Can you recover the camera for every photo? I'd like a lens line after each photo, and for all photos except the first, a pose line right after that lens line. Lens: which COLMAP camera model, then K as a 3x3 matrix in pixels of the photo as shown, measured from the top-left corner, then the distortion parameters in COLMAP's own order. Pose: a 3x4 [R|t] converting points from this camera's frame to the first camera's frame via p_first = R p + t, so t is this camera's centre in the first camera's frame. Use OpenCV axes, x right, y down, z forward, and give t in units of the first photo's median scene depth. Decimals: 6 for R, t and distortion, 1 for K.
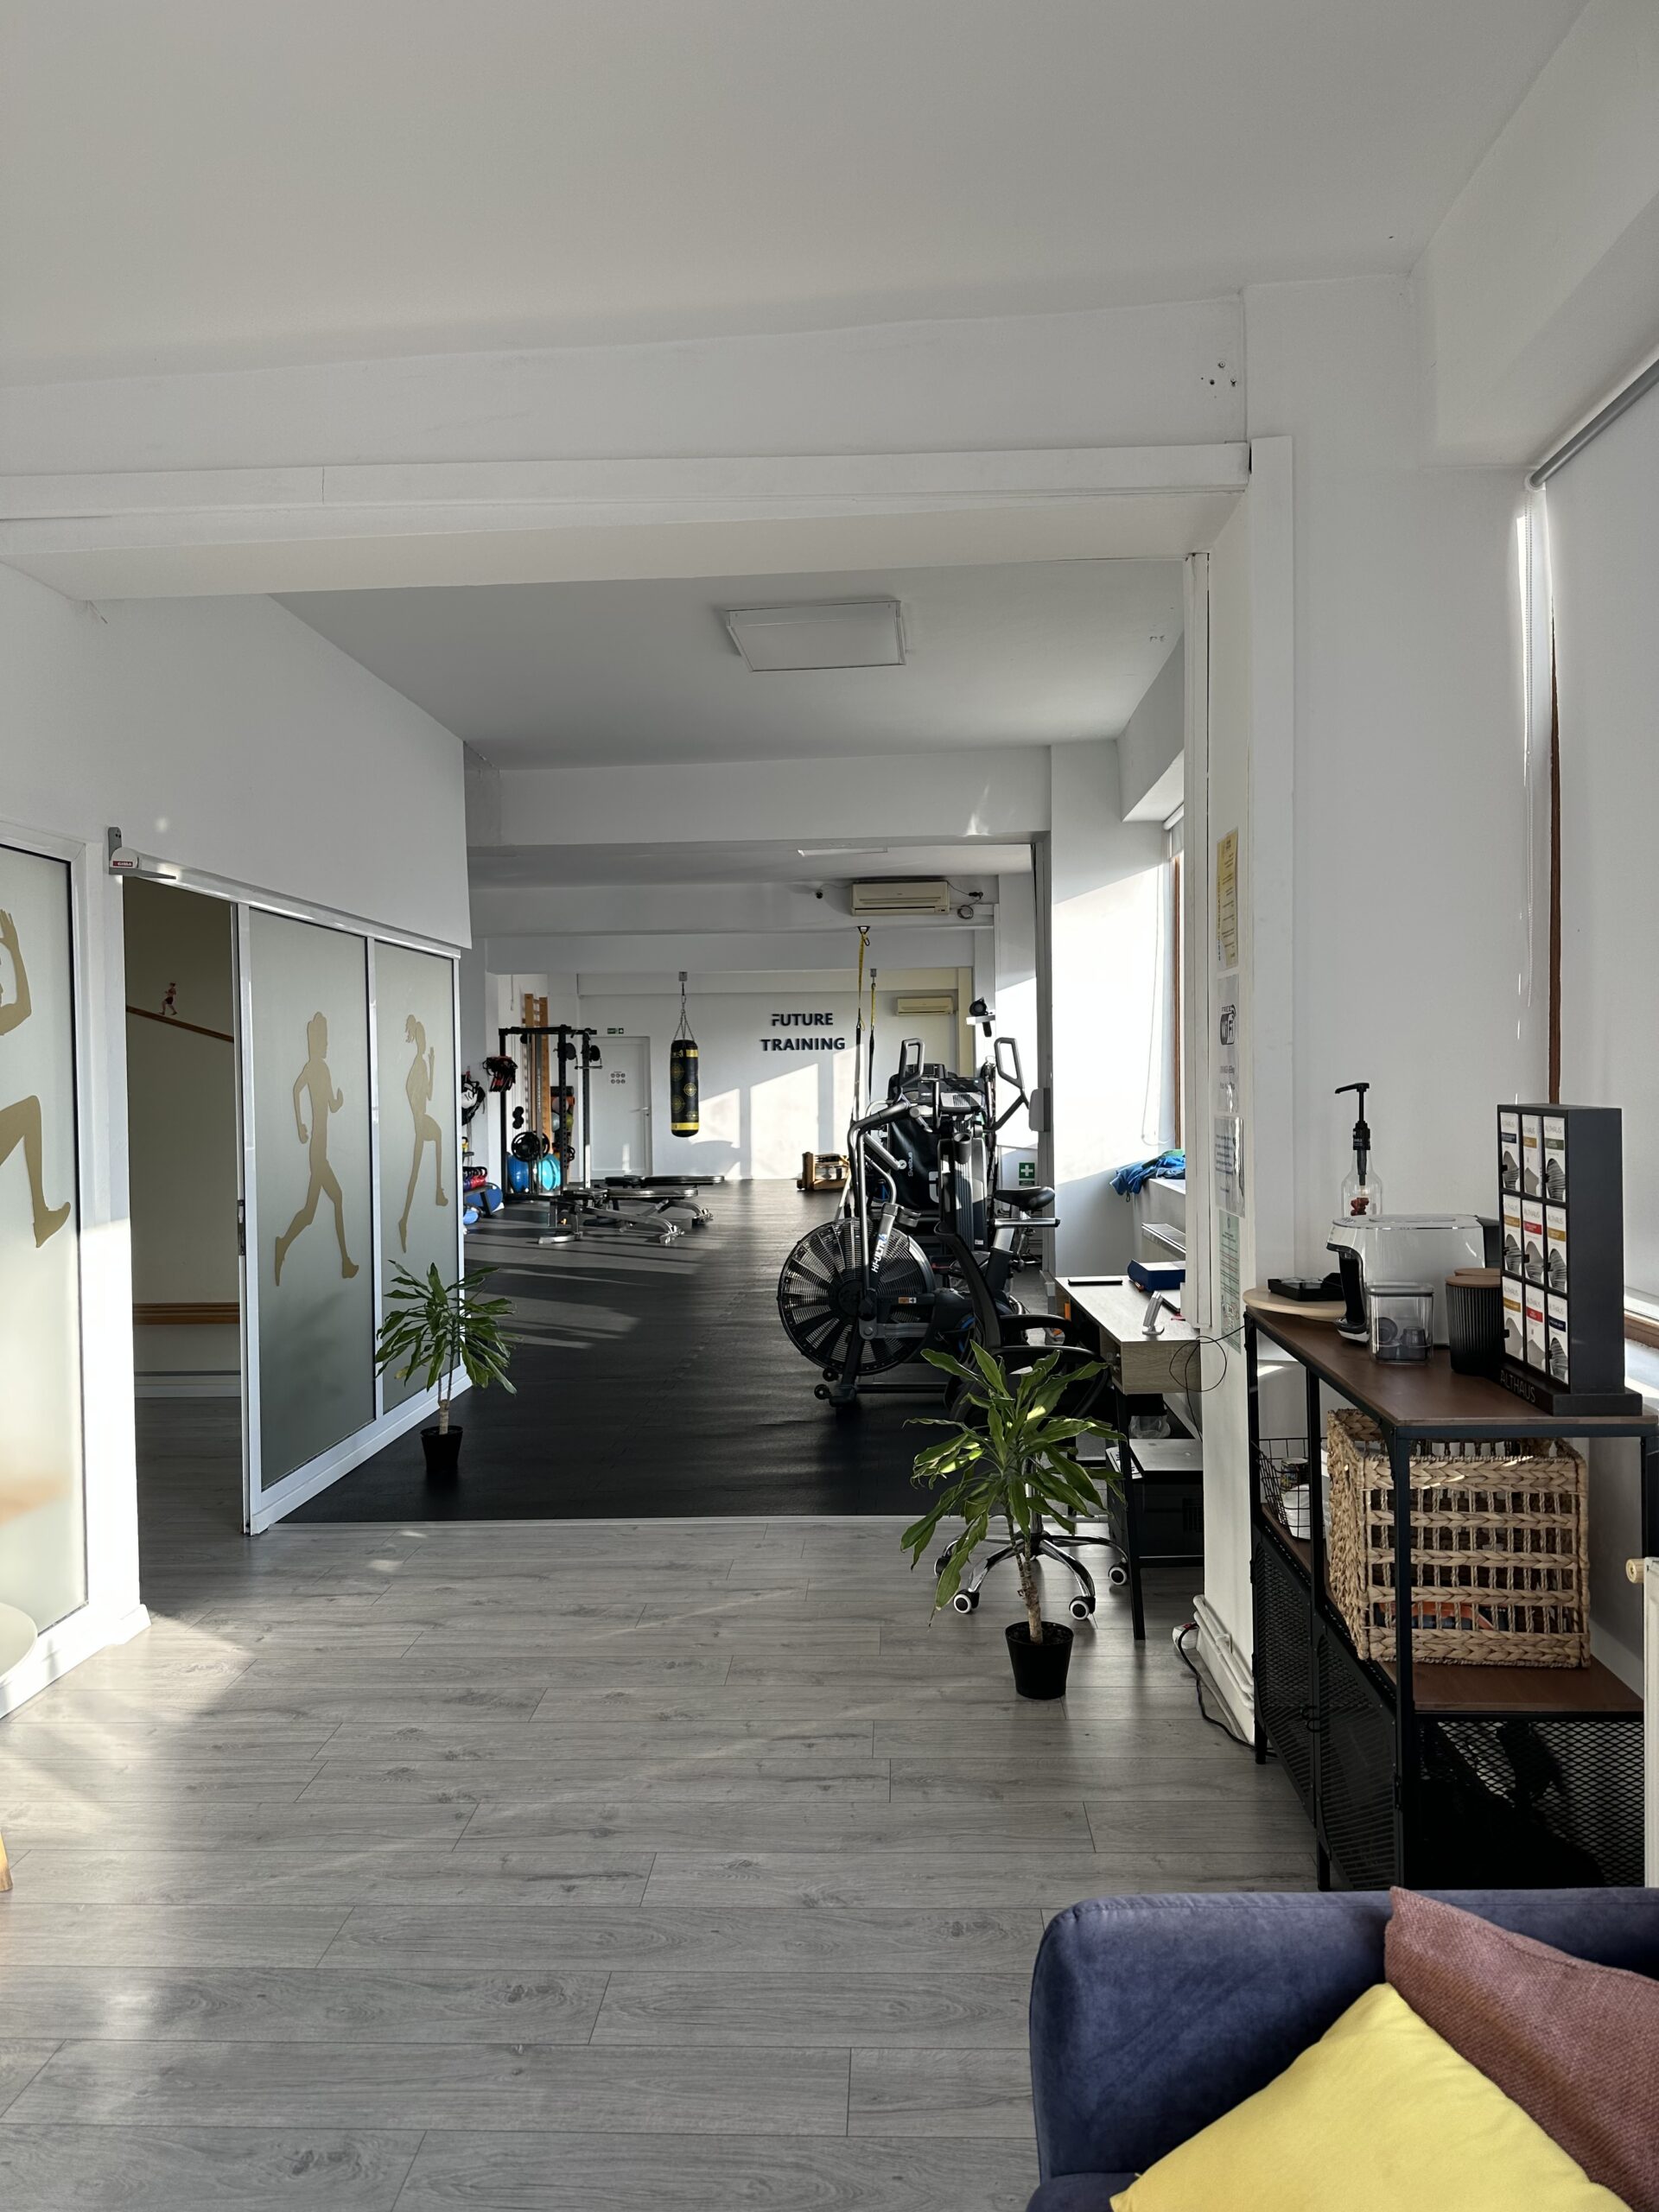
lens RADIAL K [[1534.5, 0, 842.1], [0, 1534.5, 1095.9], [0, 0, 1]] dist [0.066787, -0.067289]
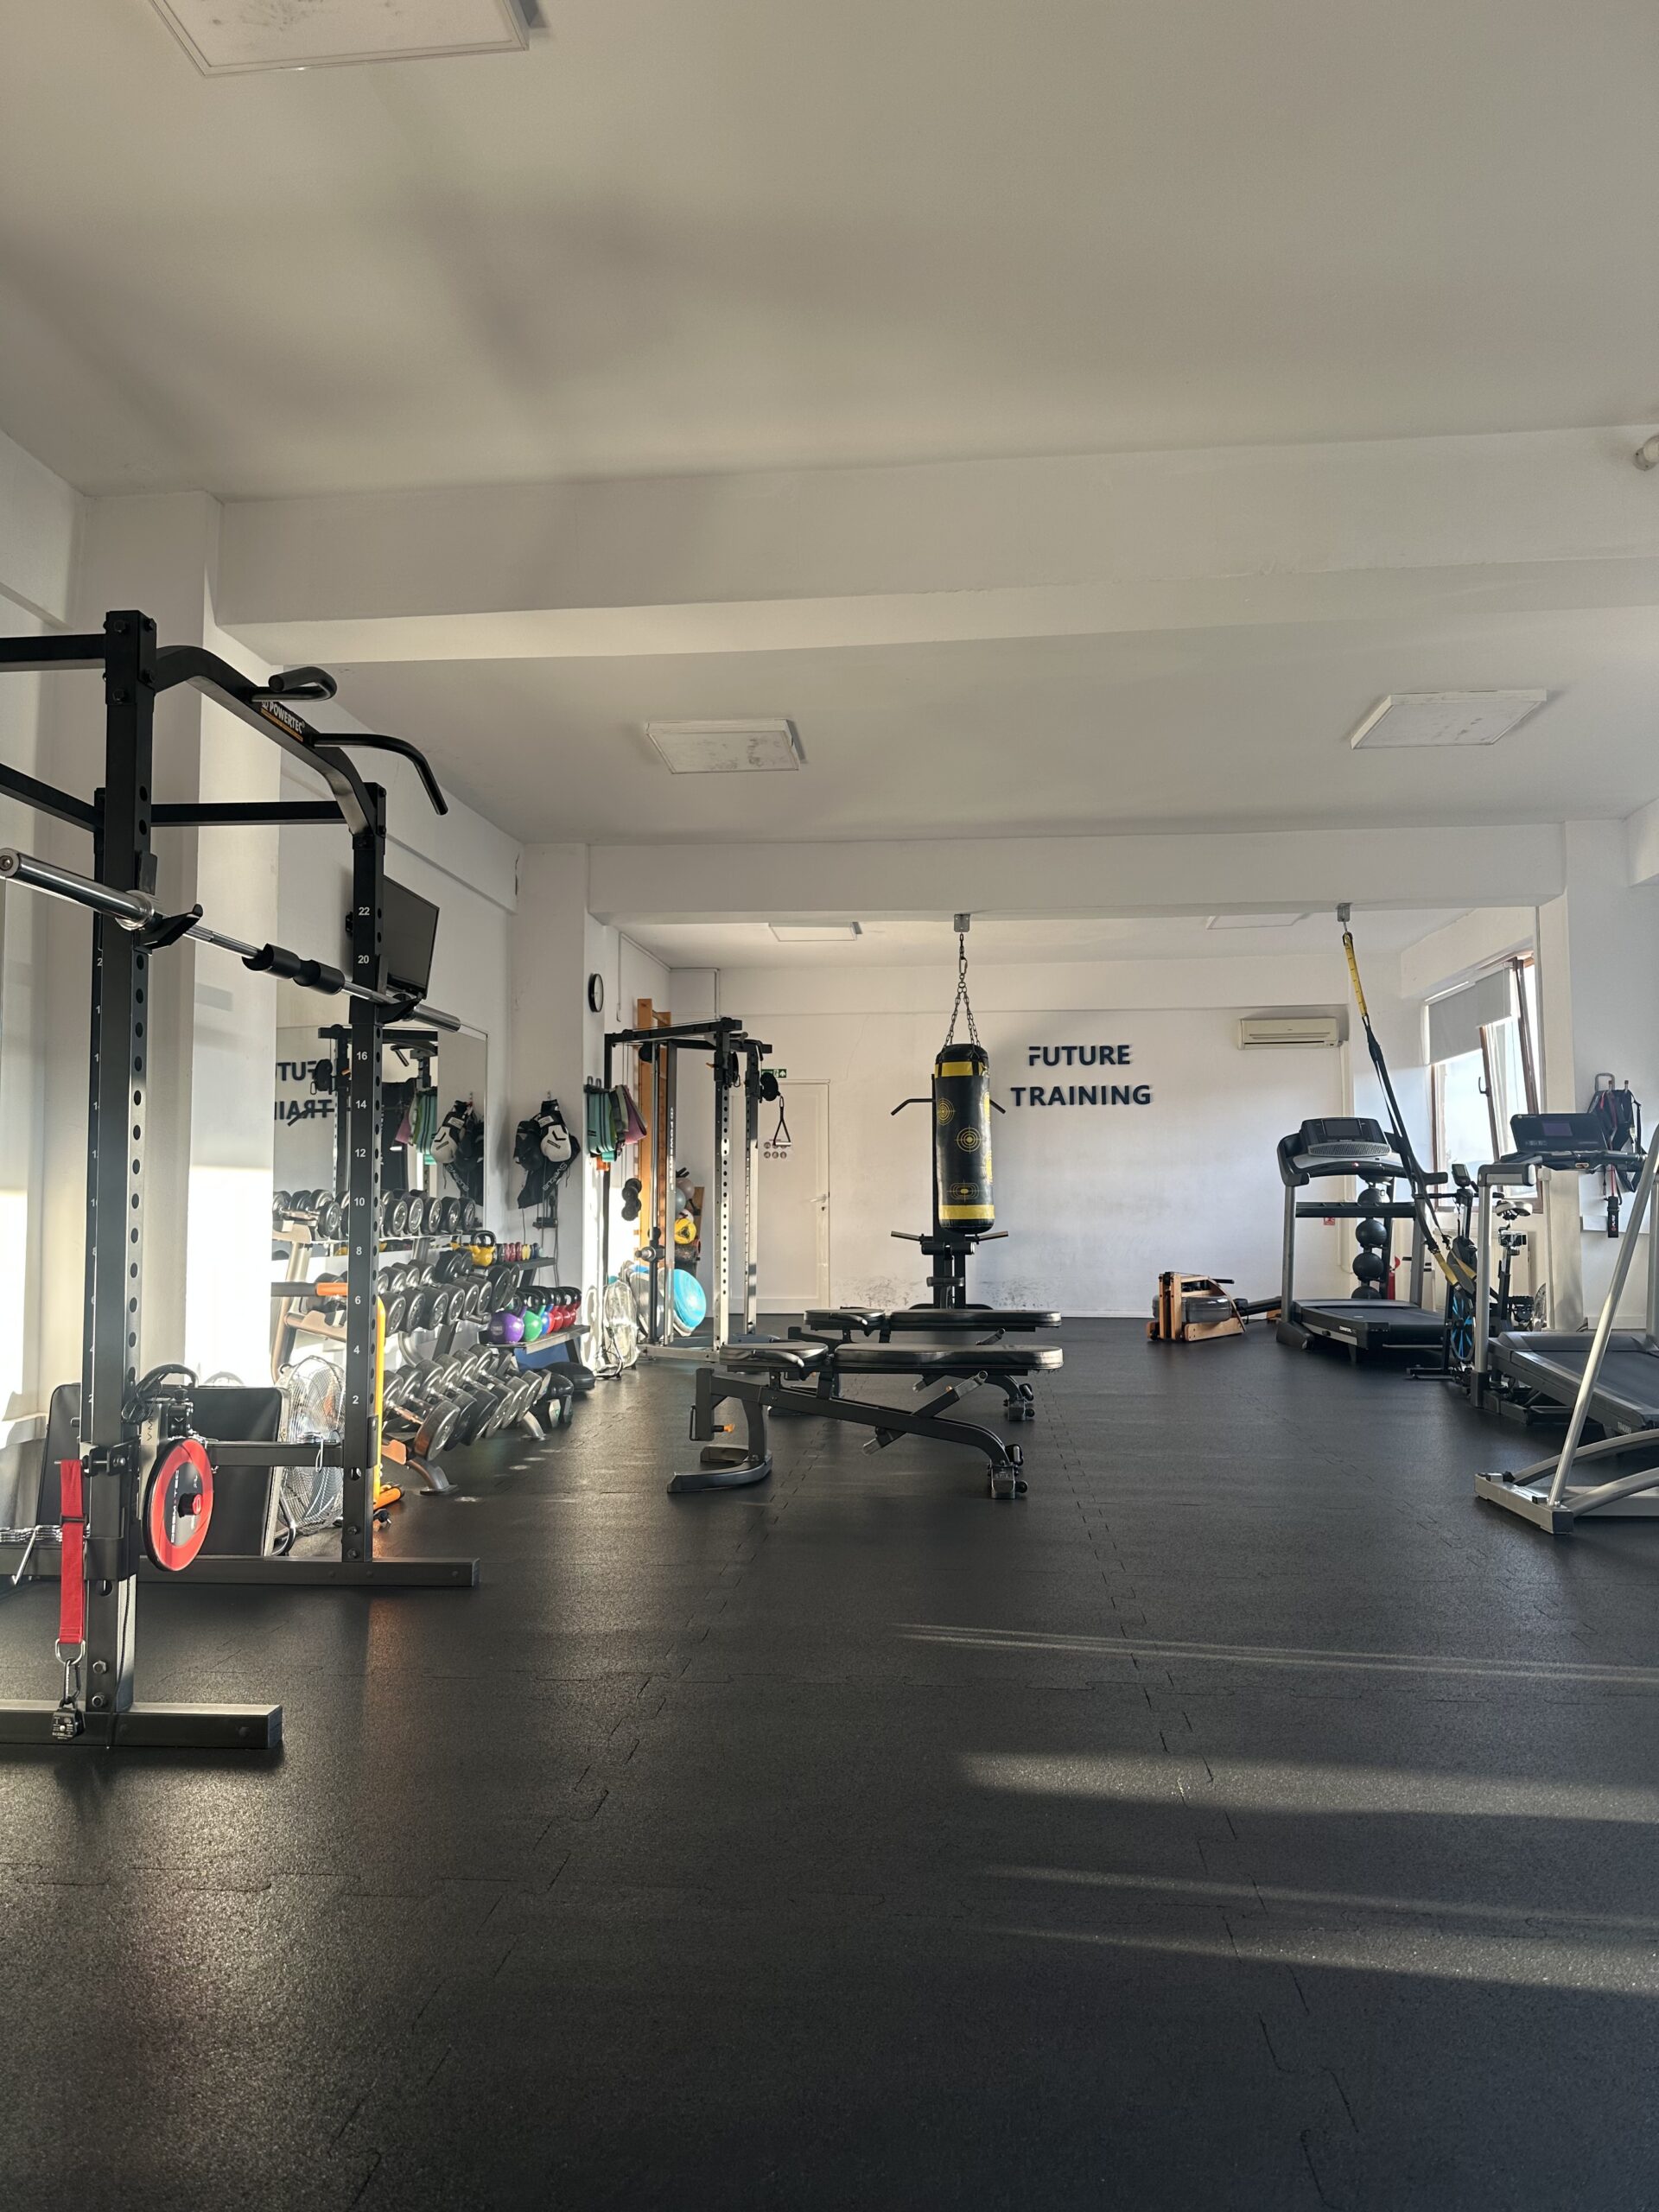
lens RADIAL K [[1534.5, 0, 817.6], [0, 1534.5, 1085.8], [0, 0, 1]] dist [0.066787, -0.067289]
pose [[0.999359, 0.008649, -0.034750, -0.126947], [-0.011990, 0.995199, -0.097133, 0.026477], [0.033743, 0.097487, 0.994665, 0.460406]]
